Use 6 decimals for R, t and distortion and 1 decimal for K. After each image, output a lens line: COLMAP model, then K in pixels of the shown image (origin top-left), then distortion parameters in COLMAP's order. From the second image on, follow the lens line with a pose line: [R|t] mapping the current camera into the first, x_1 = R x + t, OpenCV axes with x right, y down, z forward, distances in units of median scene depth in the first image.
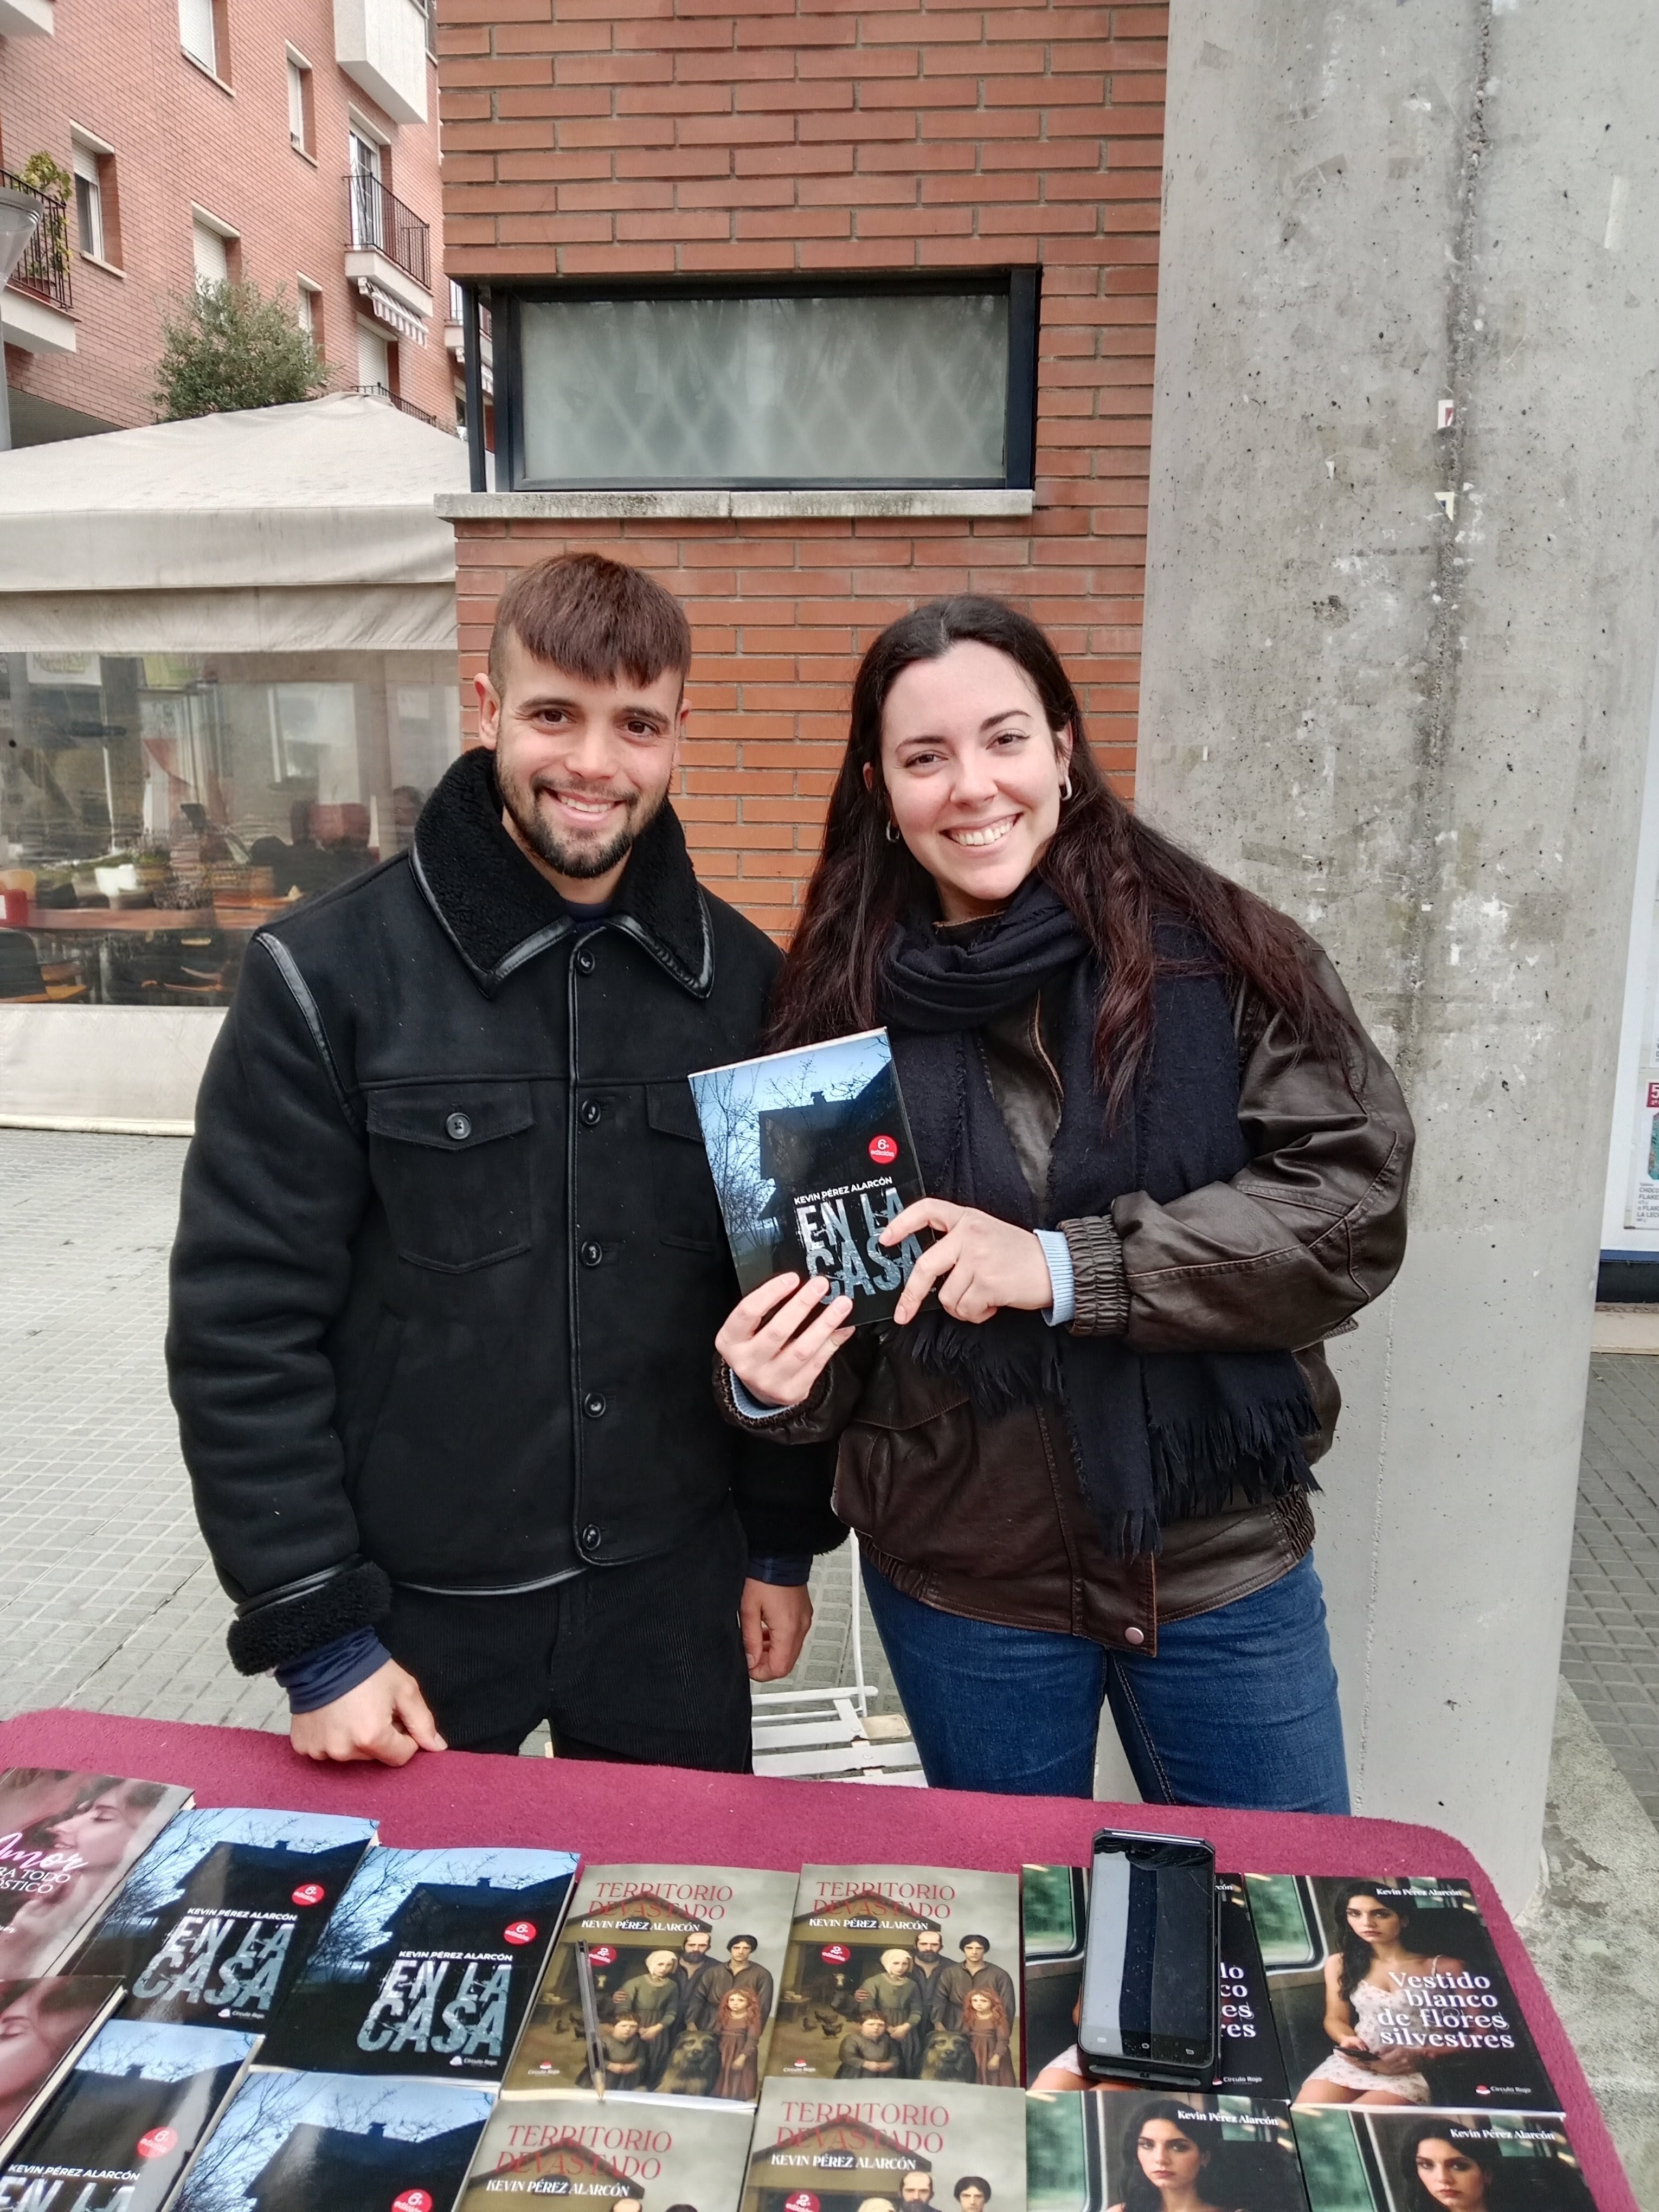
lens RADIAL K [[1645.7, 0, 829.5], [0, 1645.7, 1106.0], [0, 0, 1]] dist [-0.011704, -0.003587]
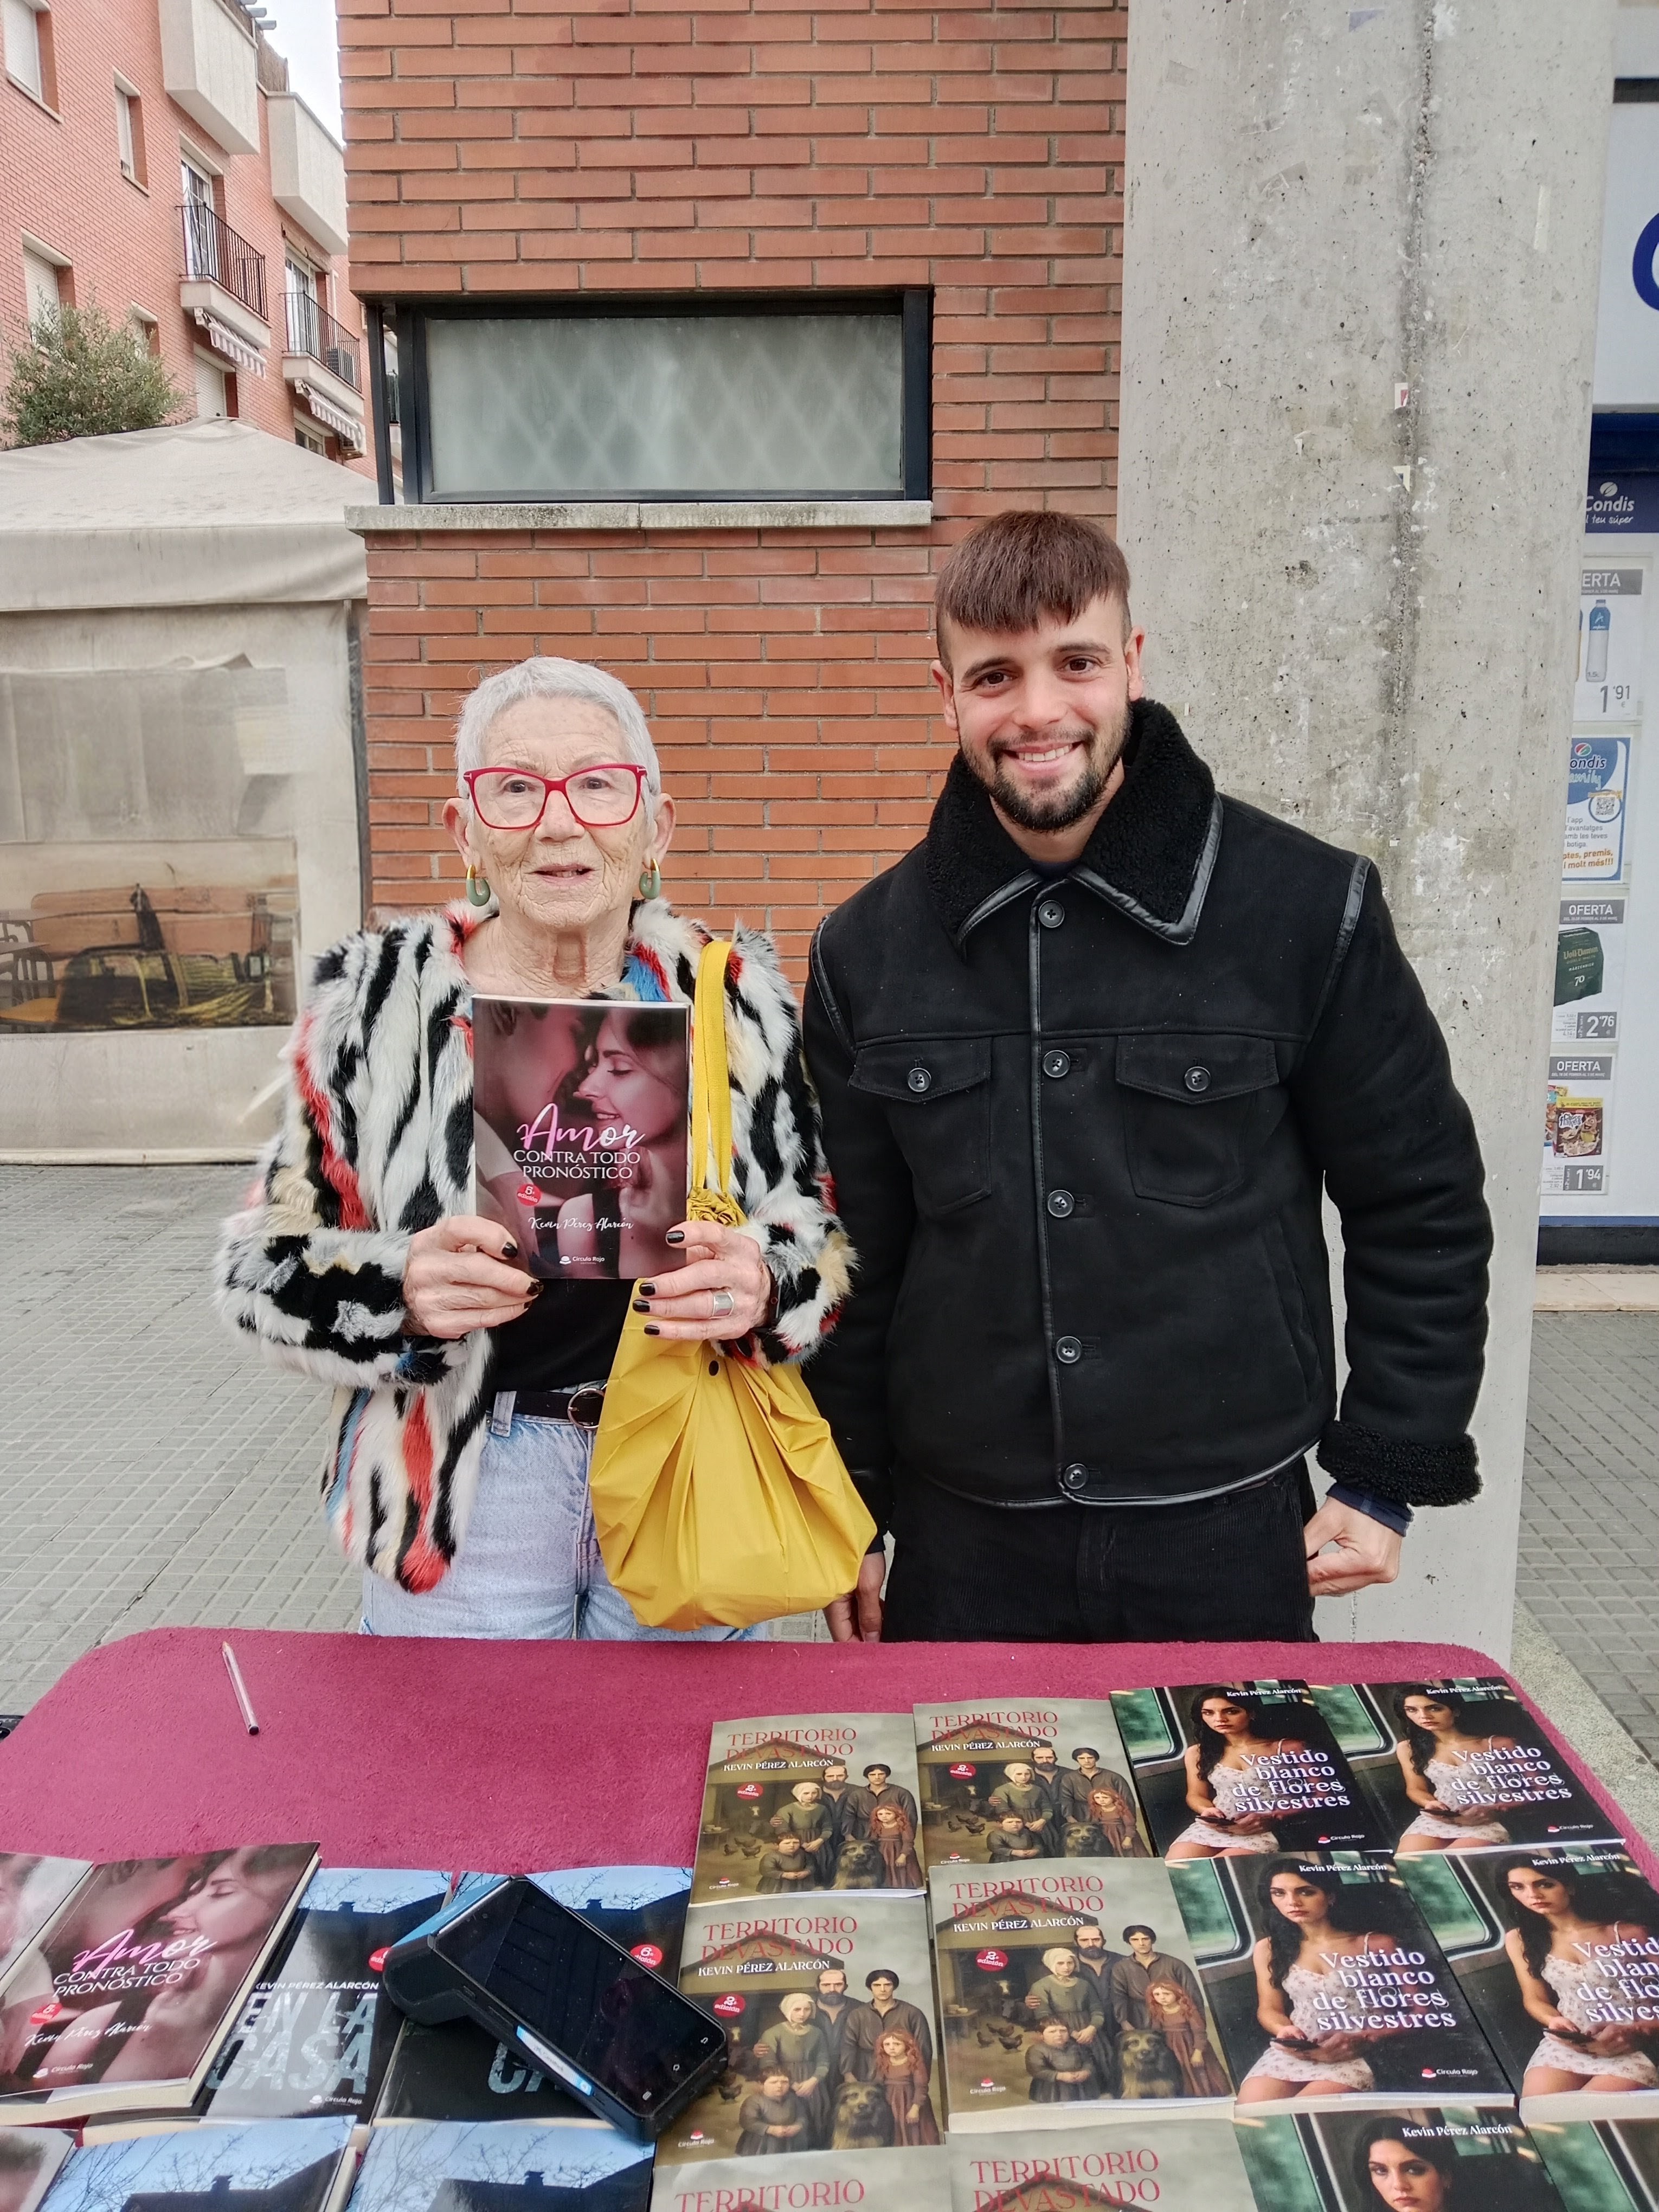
lens RADIAL K [[1633.2, 0, 829.5], [0, 1633.2, 1106.0], [0, 0, 1]] dist [-0.006964, -0.012801]
pose [[0.996250, -0.032584, 0.080146, -0.107181], [0.033665, 0.999359, -0.012171, 0.056052], [-0.079698, 0.014824, 0.996709, -0.058666]]
